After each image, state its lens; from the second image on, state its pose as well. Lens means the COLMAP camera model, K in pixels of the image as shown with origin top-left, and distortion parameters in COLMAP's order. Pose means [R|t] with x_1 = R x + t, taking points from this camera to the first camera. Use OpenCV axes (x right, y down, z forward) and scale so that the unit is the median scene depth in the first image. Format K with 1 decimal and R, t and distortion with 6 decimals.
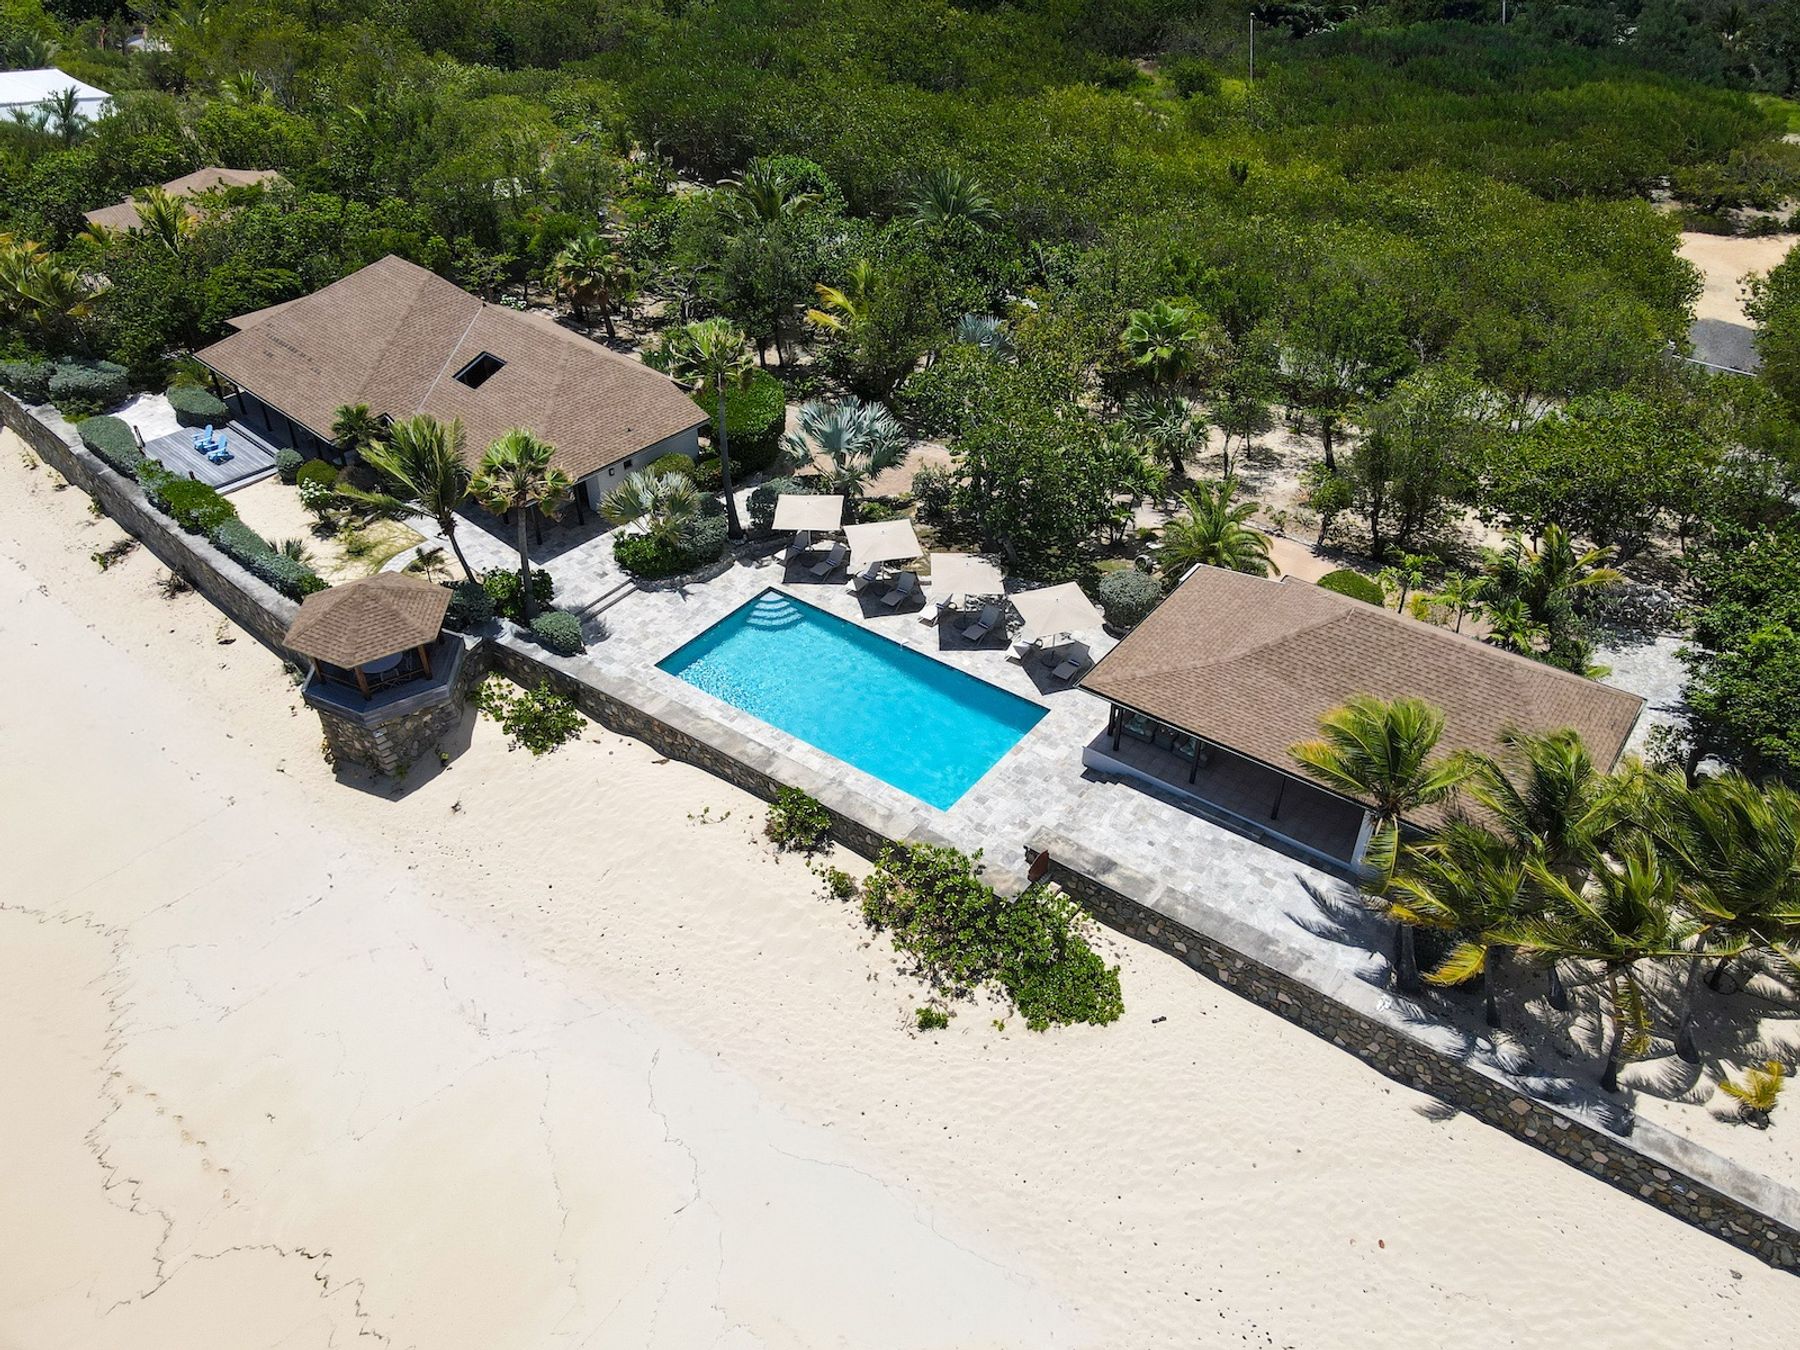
lens RADIAL K [[1271.6, 0, 900.0], [0, 1271.6, 675.0], [0, 0, 1]] dist [-0.019228, 0.046544]
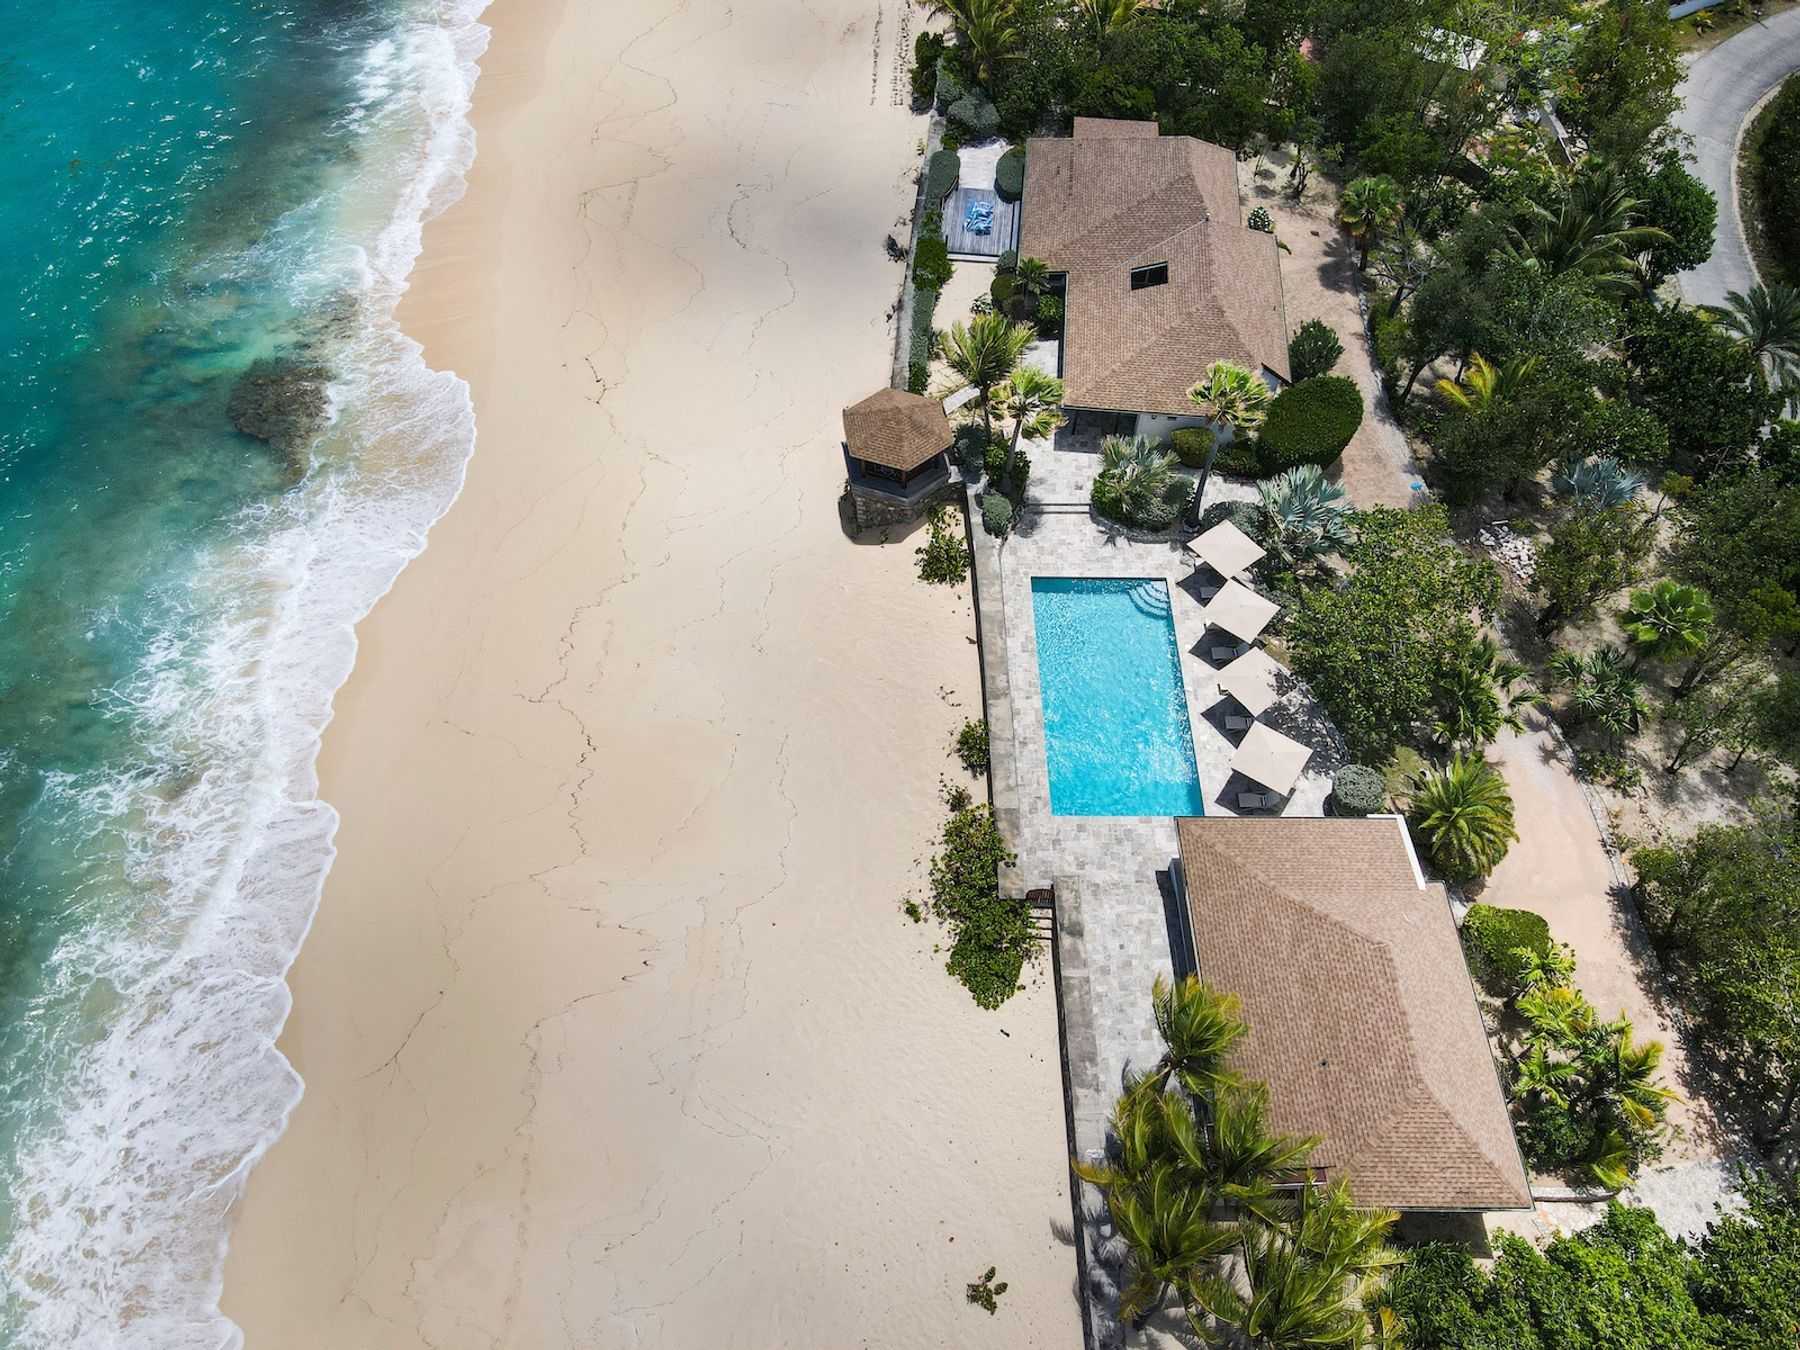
lens RADIAL K [[1271.6, 0, 900.0], [0, 1271.6, 675.0], [0, 0, 1]] dist [-0.019228, 0.046544]
pose [[0.612764, 0.654093, -0.443489, 0.427498], [-0.518562, 0.756276, 0.398924, -0.444503], [0.596333, -0.014470, 0.802607, -0.142693]]
